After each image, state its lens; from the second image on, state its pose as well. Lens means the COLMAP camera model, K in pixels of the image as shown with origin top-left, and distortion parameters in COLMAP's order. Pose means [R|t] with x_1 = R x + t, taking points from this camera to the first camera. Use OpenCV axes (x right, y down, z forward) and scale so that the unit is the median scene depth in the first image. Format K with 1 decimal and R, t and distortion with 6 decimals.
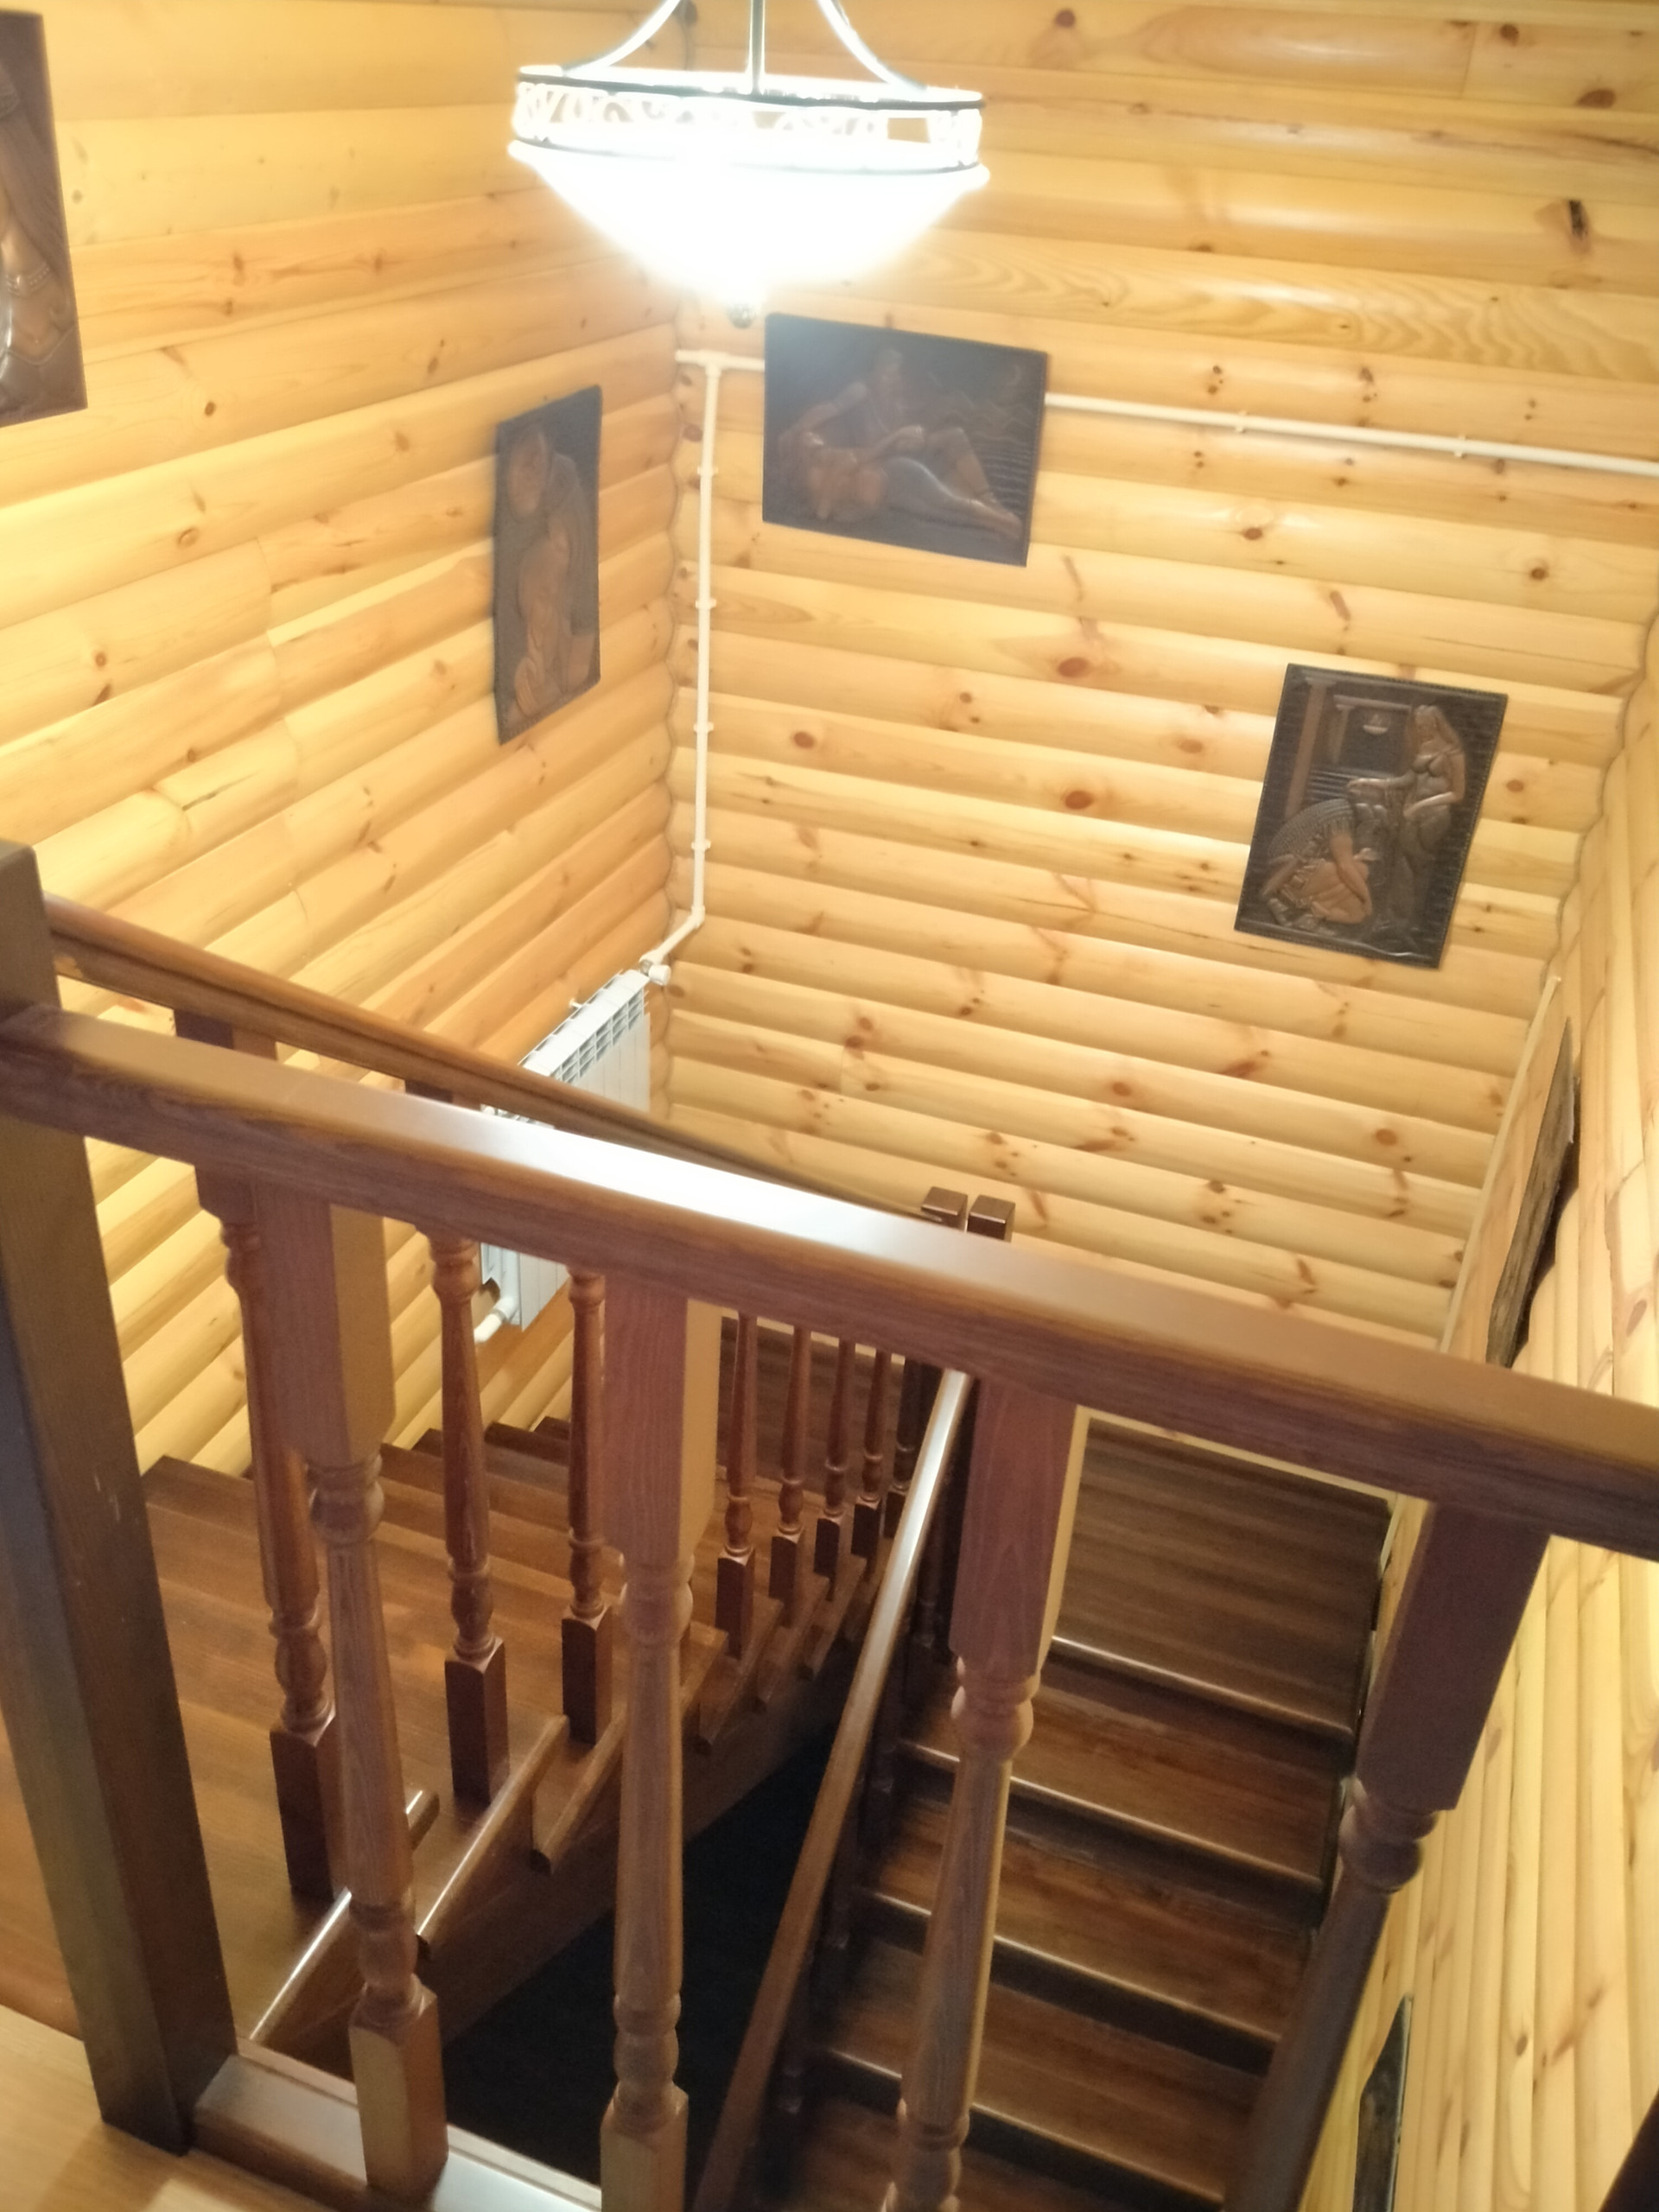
lens RADIAL K [[1862.2, 0, 825.0], [0, 1862.2, 1111.7], [0, 0, 1]] dist [-0.001939, -0.049214]
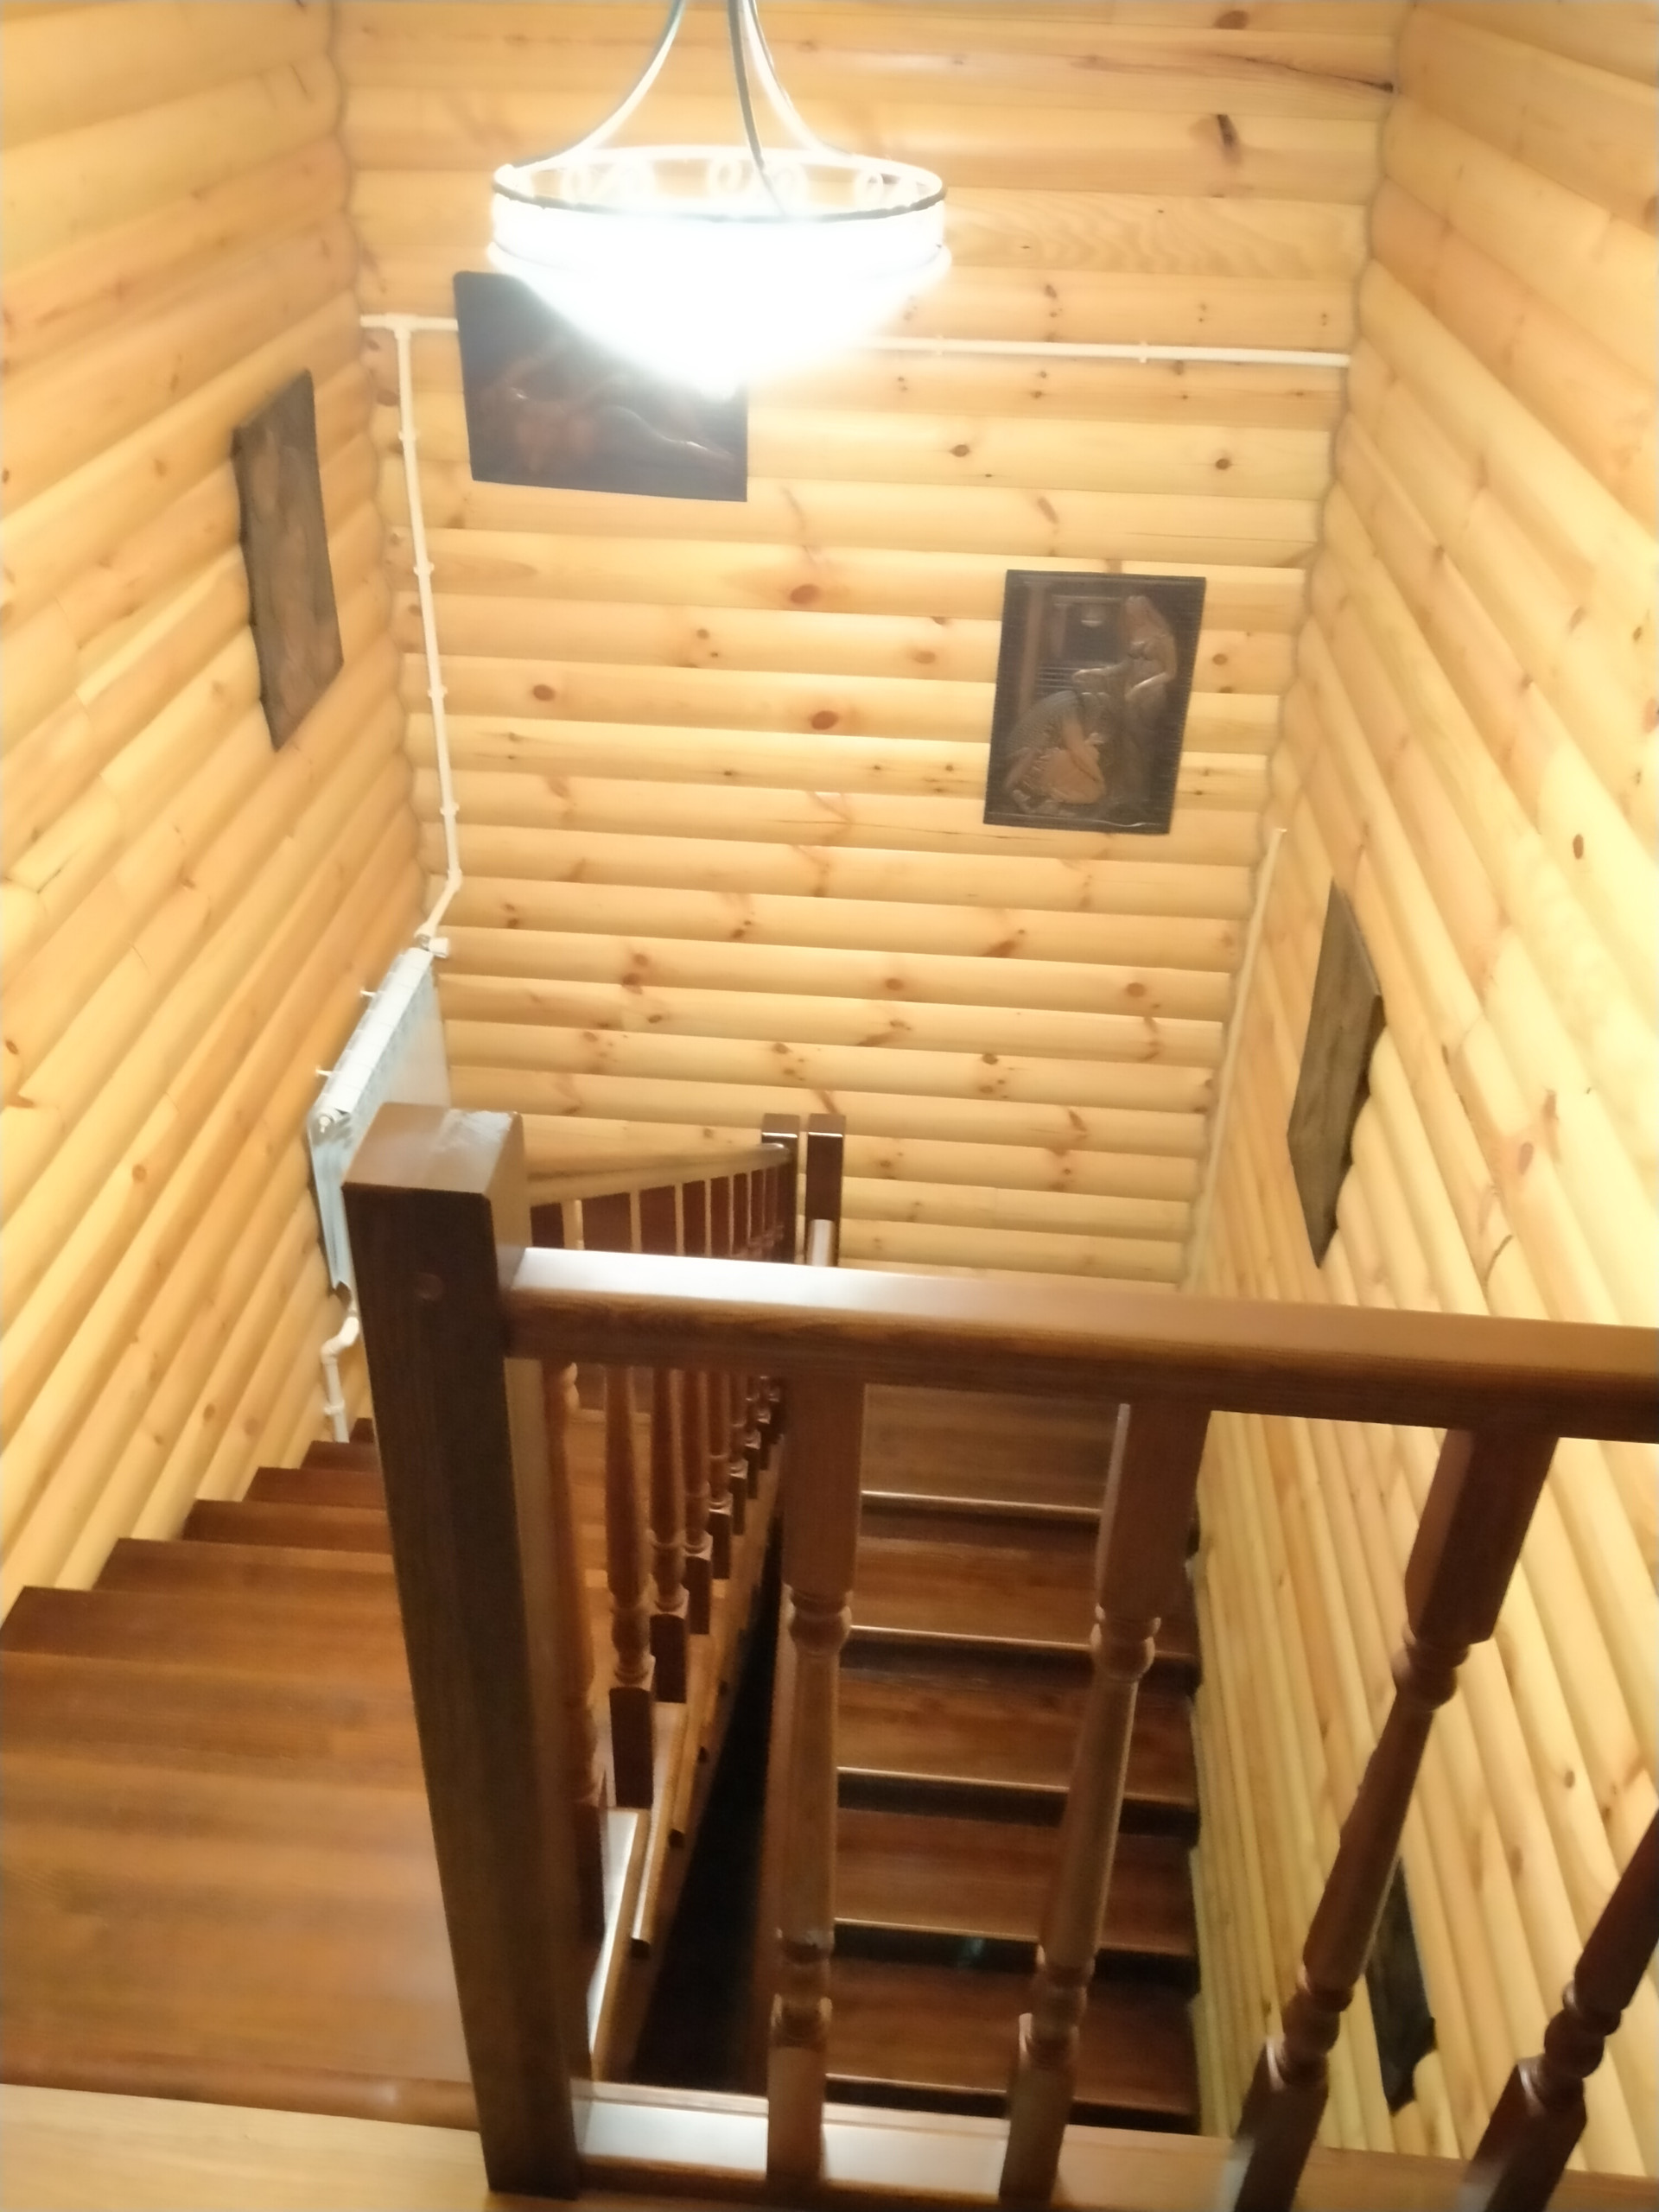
lens RADIAL K [[1862.2, 0, 813.2], [0, 1862.2, 1101.6], [0, 0, 1]] dist [-0.001939, -0.049214]
pose [[0.960605, -0.176998, 0.214266, -0.134228], [0.158908, 0.982314, 0.099033, -0.063789], [-0.228005, -0.061083, 0.971742, -0.024152]]
